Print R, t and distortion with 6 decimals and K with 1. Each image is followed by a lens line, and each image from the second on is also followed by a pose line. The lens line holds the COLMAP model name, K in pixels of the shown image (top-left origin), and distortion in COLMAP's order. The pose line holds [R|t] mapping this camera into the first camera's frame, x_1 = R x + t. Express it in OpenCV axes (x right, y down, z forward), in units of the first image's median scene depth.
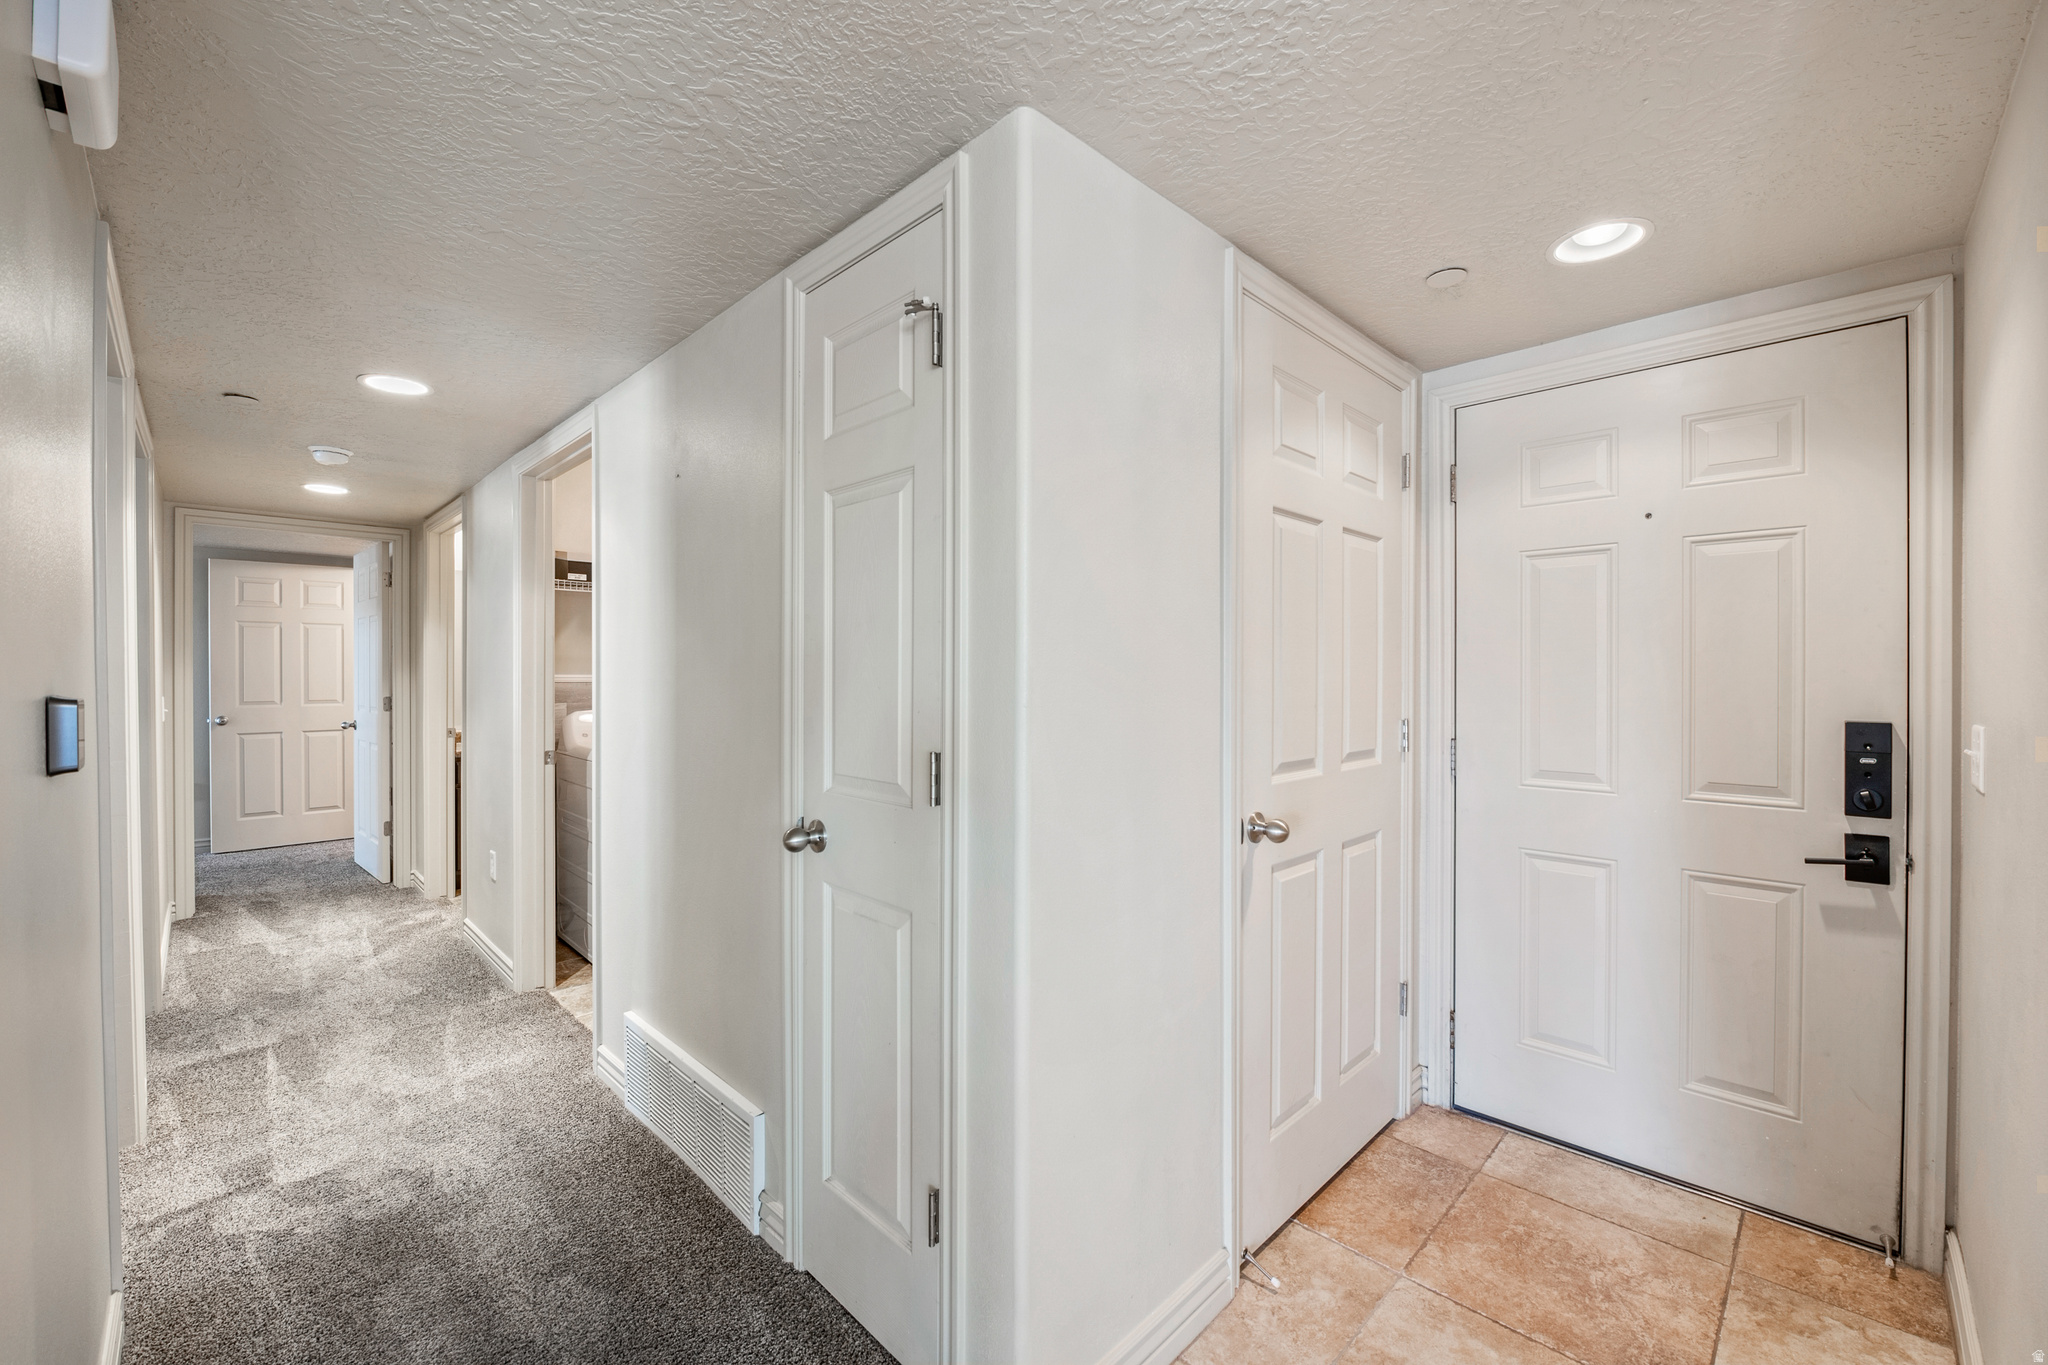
lens RADIAL K [[855.9, 0, 1023.6], [0, 855.9, 679.3], [0, 0, 1]] dist [0.003157, 0.000210]
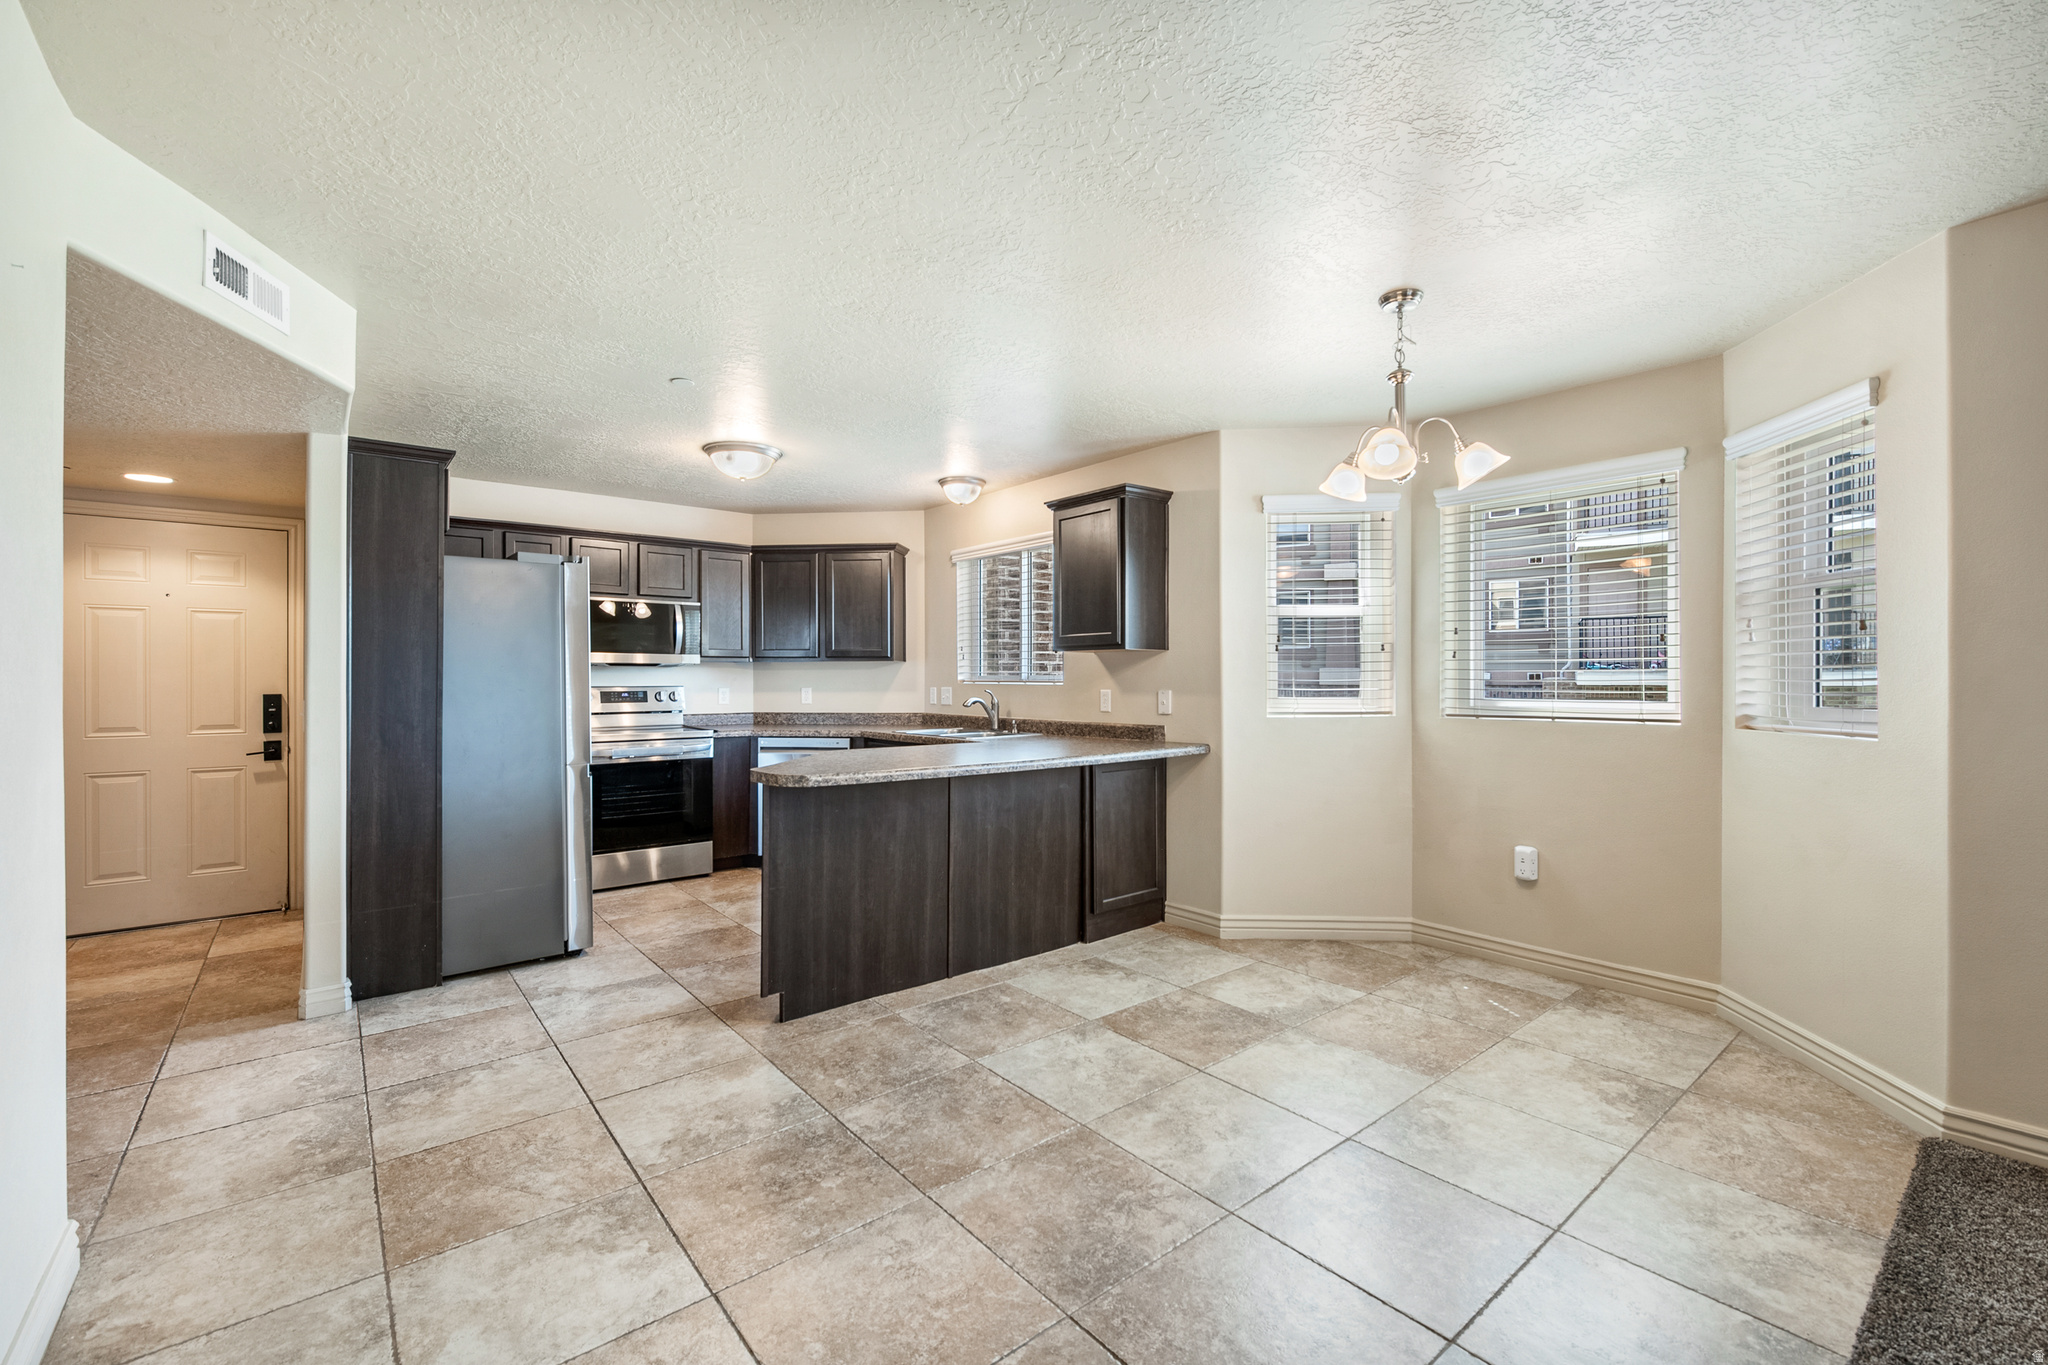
lens RADIAL K [[855.9, 0, 1015.4], [0, 855.9, 682.7], [0, 0, 1]] dist [0.003157, 0.000210]
pose [[0.084055, -0.002229, 0.996459, -0.655326], [0.011342, 0.999935, 0.001280, 0.021823], [-0.996397, 0.011194, 0.084074, -0.676552]]
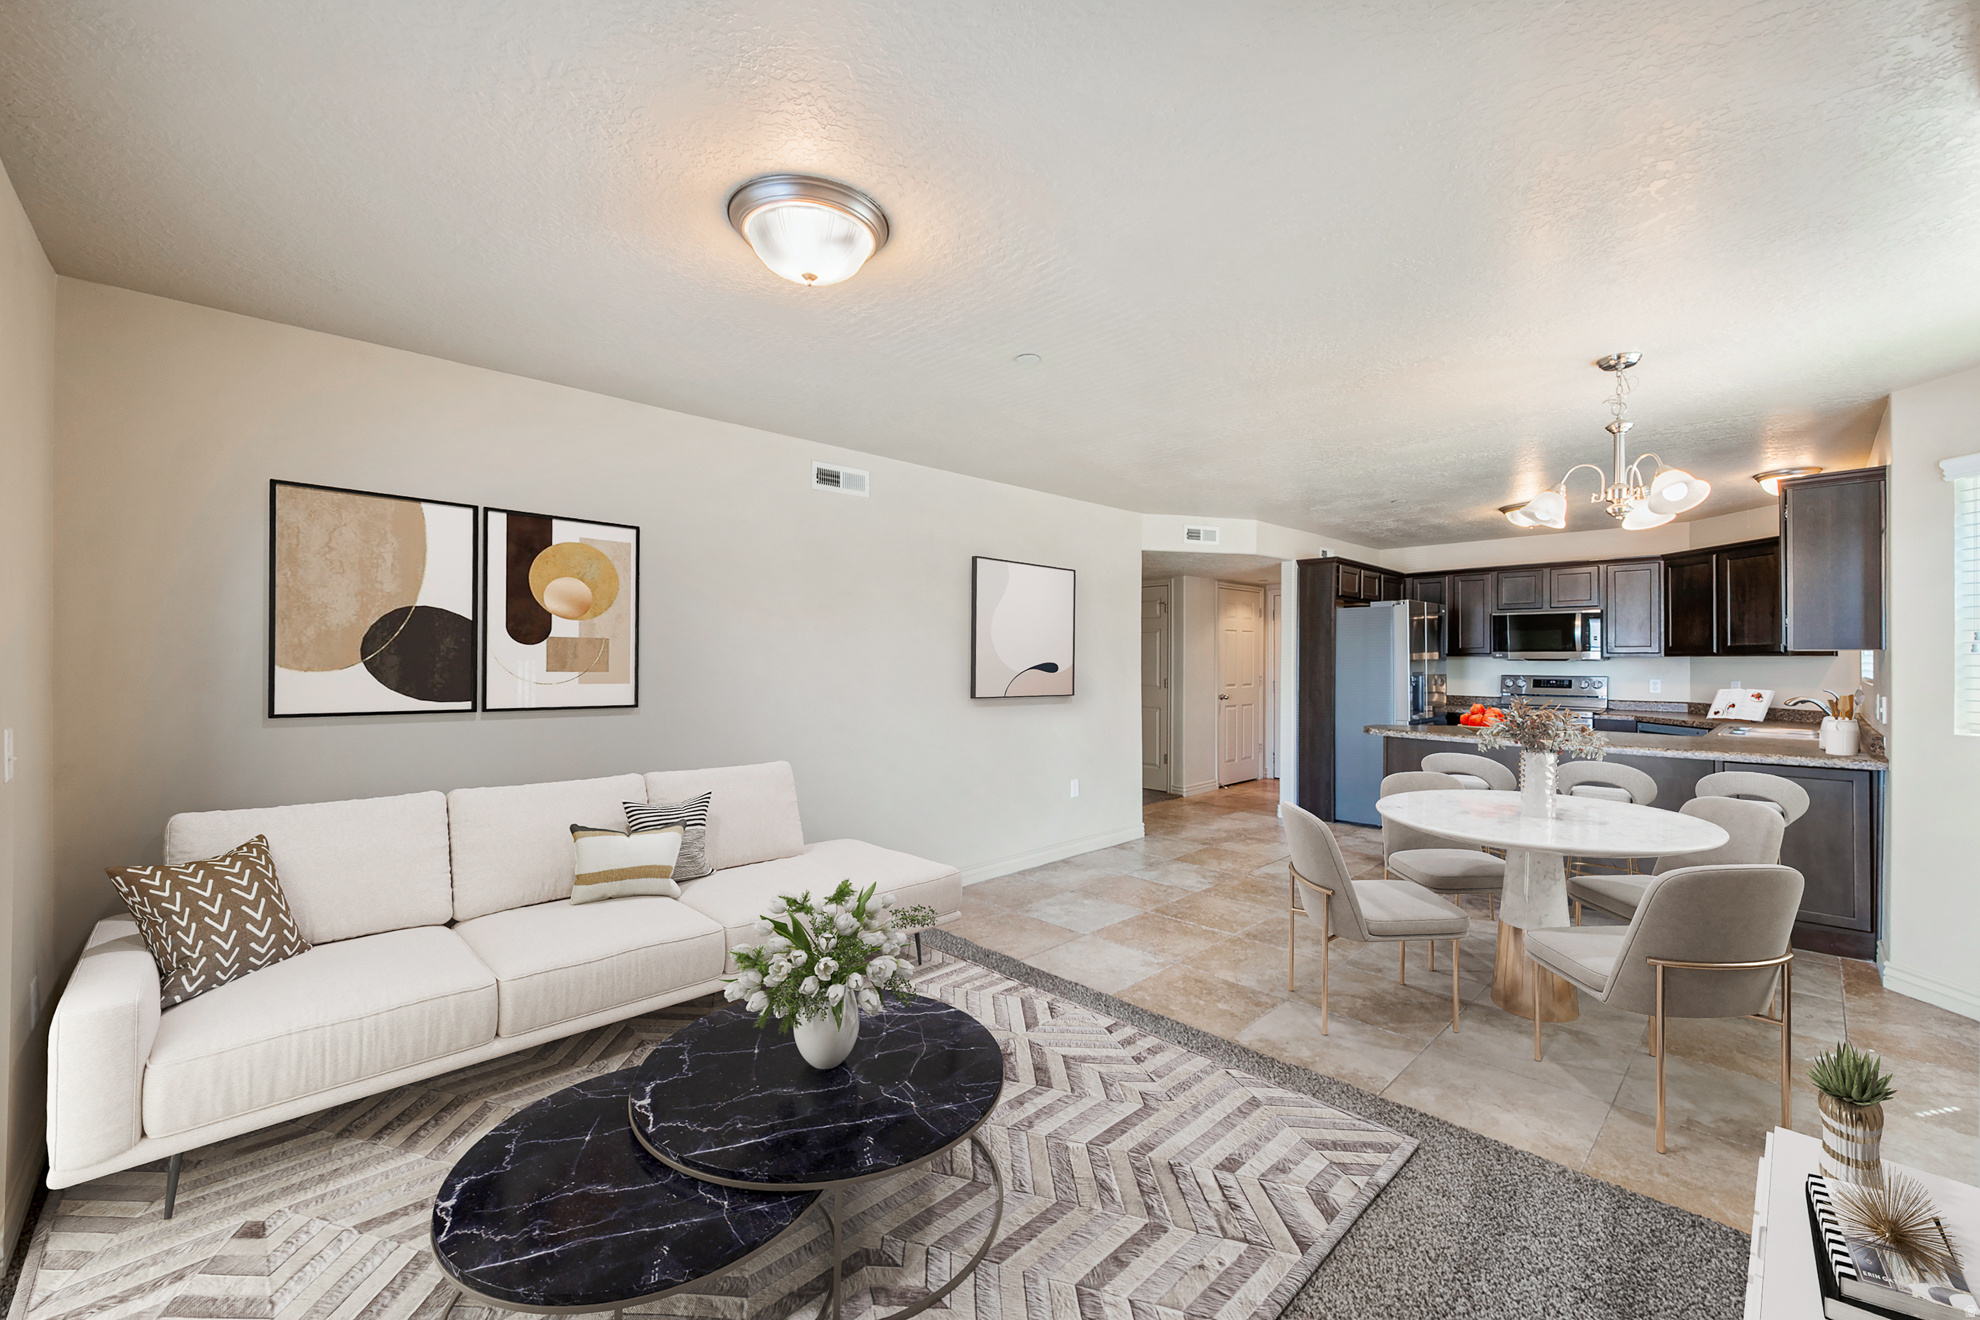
lens RADIAL K [[776.0, 0, 994.7], [0, 776.0, 657.4], [0, 0, 1]] dist [0.009381, -0.000466]
pose [[0.999980, 0.005149, -0.003592, -0.498890], [-0.005241, 0.999648, -0.025990, 0.030995], [0.003457, 0.026008, 0.999656, -1.730762]]
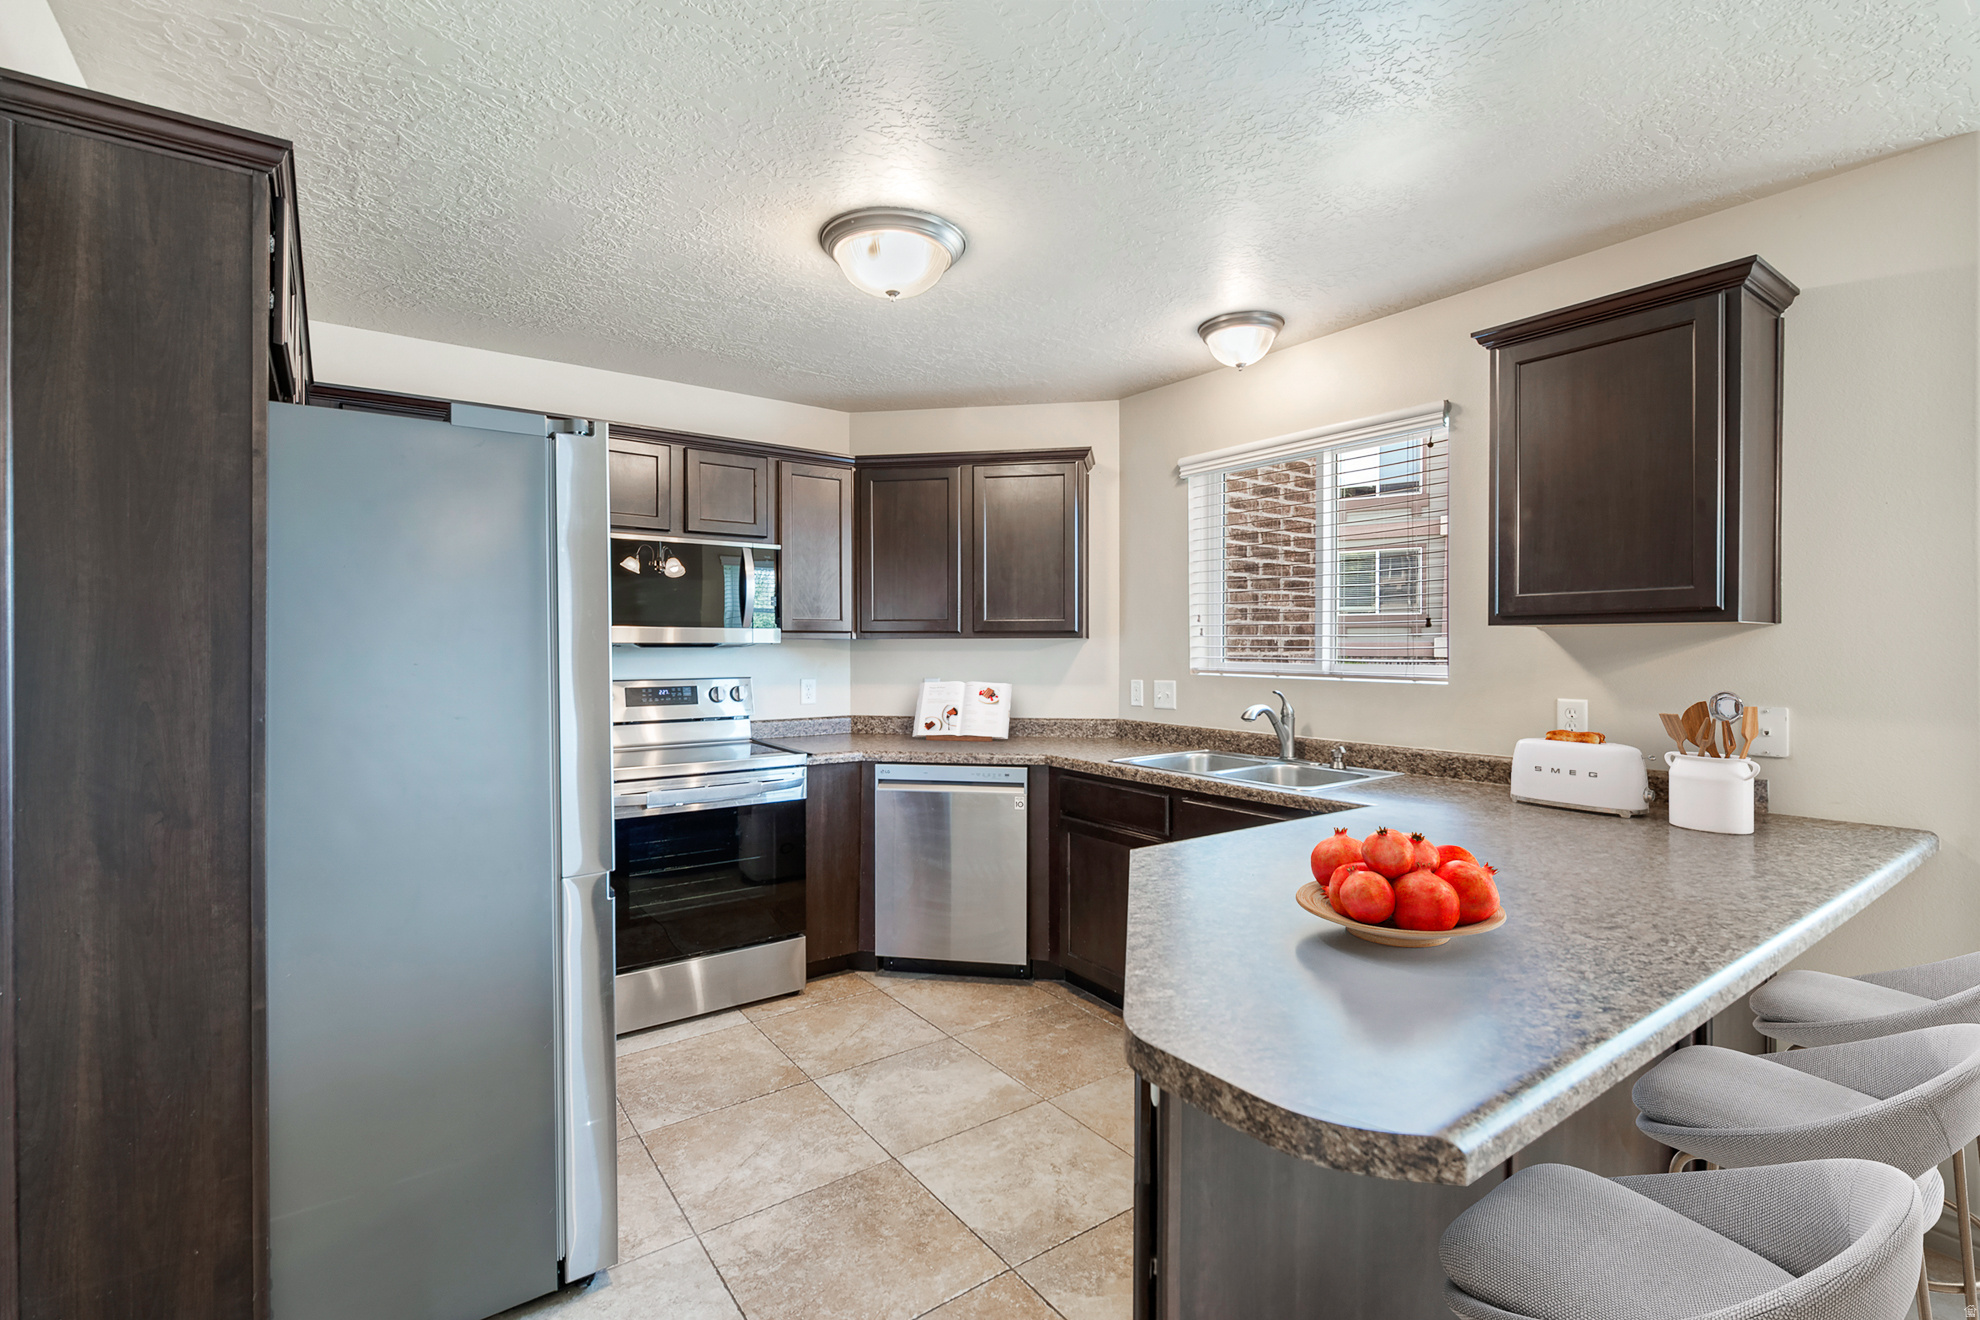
lens RADIAL K [[889.9, 0, 977.4], [0, 889.9, 654.7], [0, 0, 1]] dist [0.005195, -0.002867]
pose [[0.151000, -0.006858, 0.988510, -0.112985], [0.011714, 0.999918, 0.005148, -0.006689], [-0.988464, 0.010802, 0.151068, -0.346252]]
